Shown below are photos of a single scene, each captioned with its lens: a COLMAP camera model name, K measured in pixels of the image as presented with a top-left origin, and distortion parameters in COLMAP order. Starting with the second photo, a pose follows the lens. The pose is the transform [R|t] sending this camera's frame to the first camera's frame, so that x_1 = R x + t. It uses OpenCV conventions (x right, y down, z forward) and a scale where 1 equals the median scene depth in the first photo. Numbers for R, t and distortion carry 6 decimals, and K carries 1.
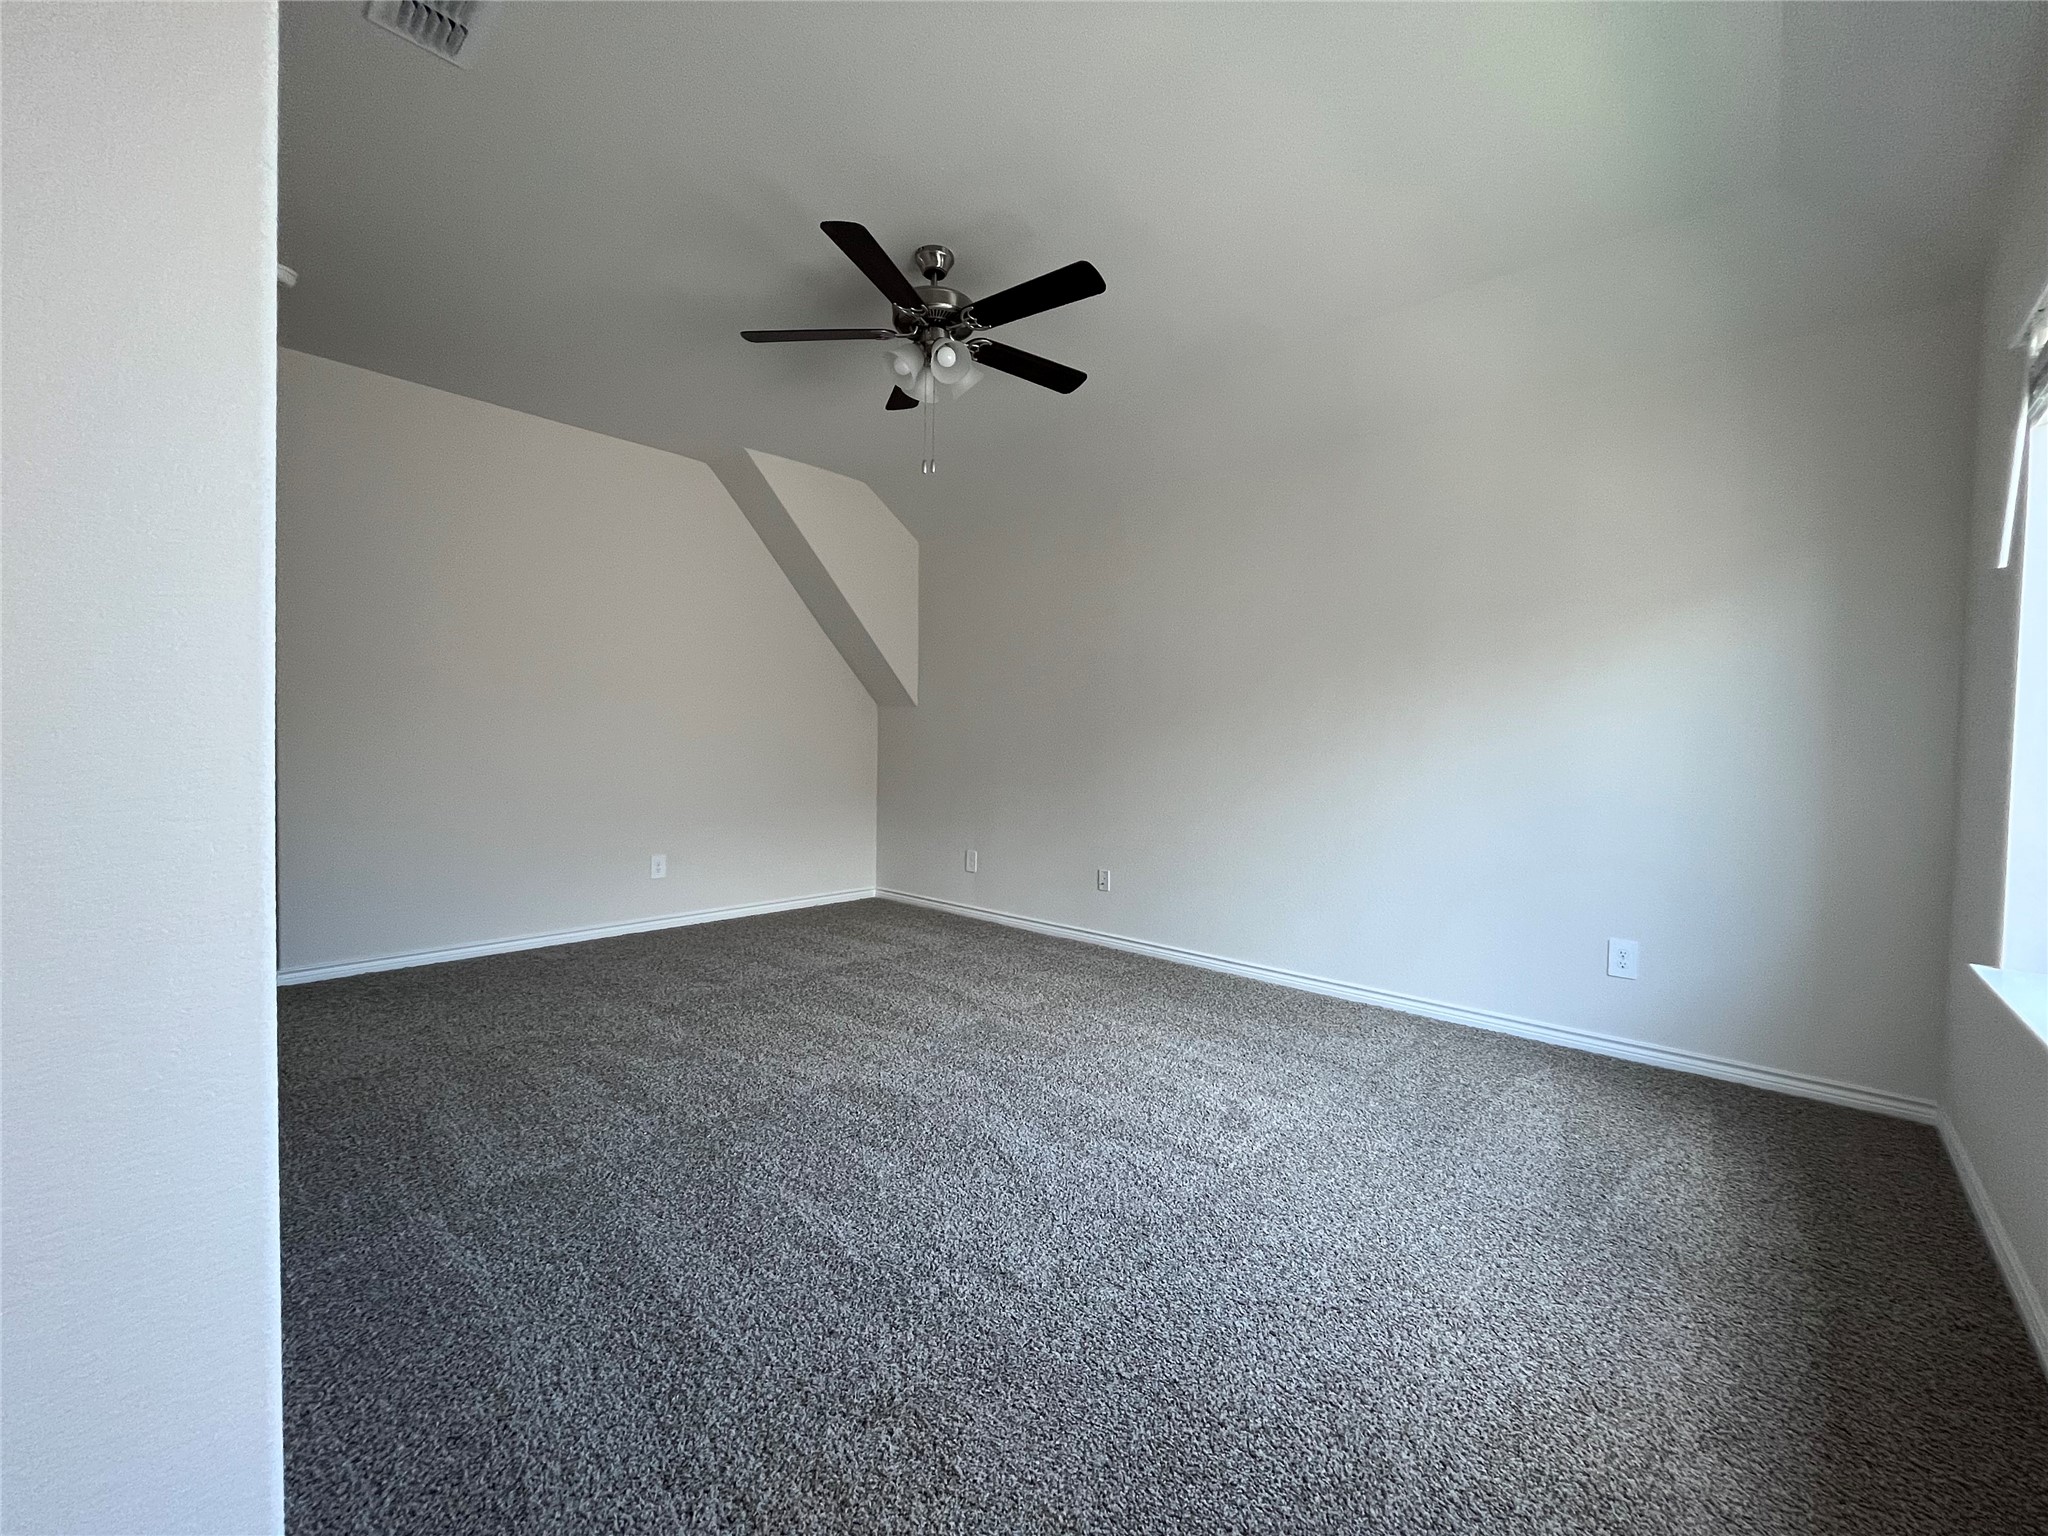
lens RADIAL K [[822.4, 0, 1023.4], [0, 822.4, 771.9], [0, 0, 1]] dist [-0.006526, 0.000781]
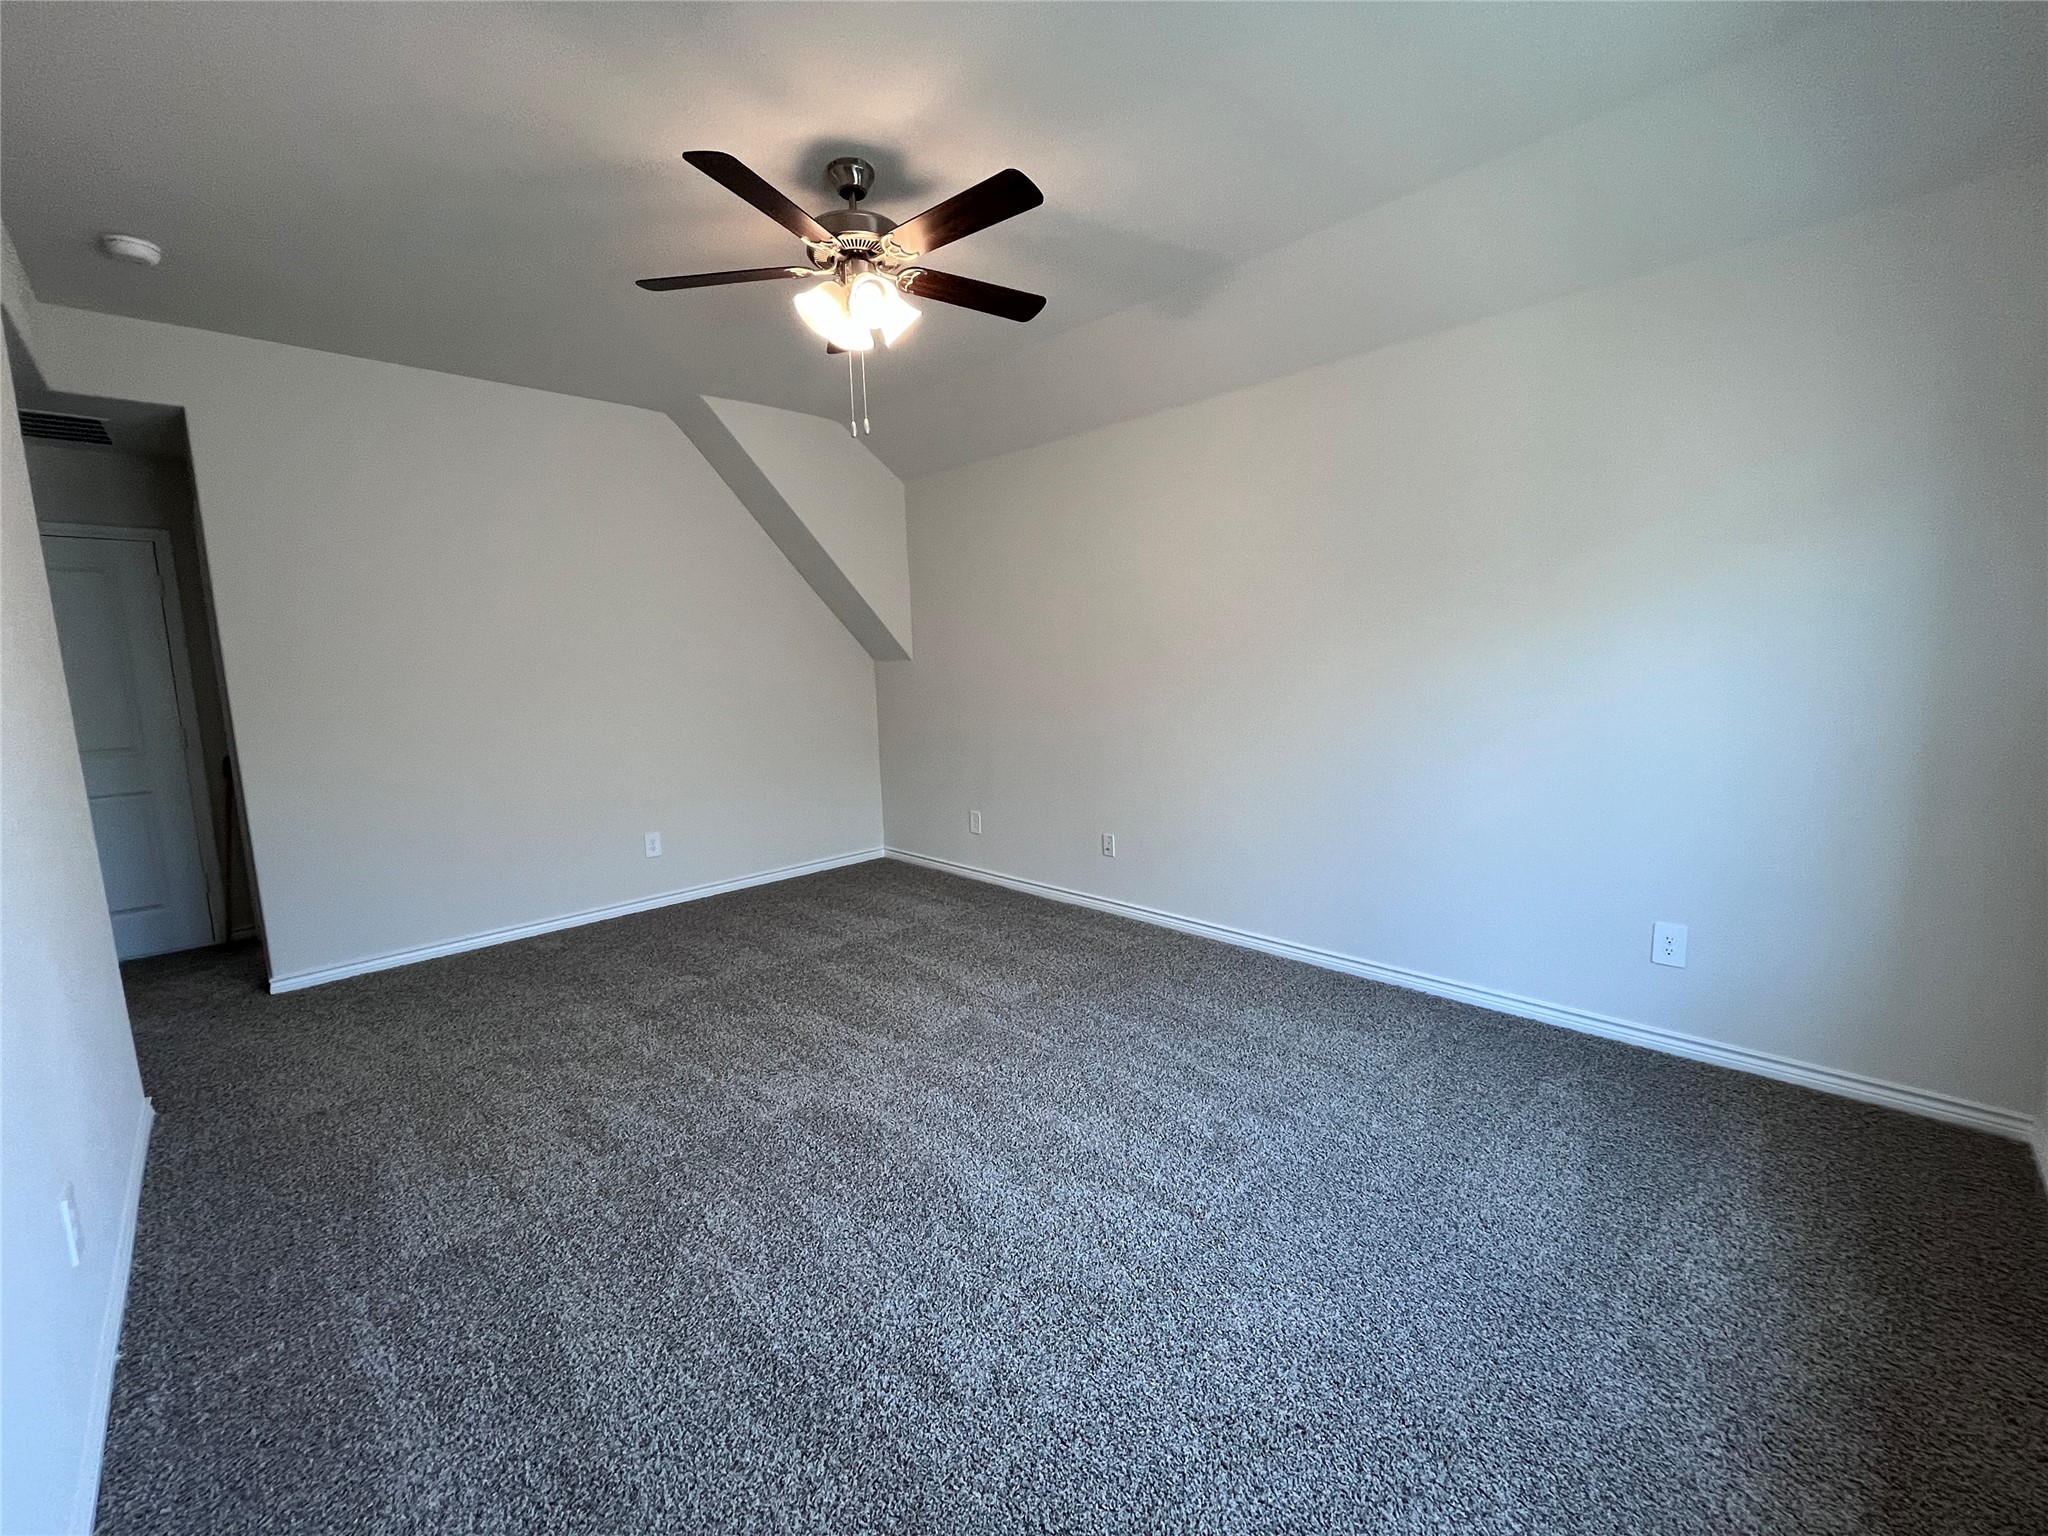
lens RADIAL K [[822.4, 0, 1023.9], [0, 822.4, 766.6], [0, 0, 1]] dist [-0.006526, 0.000781]
pose [[0.997598, -0.040521, -0.056188, 0.112679], [0.046015, 0.993903, 0.100198, -0.111671], [0.051785, -0.102543, 0.993380, 0.123851]]
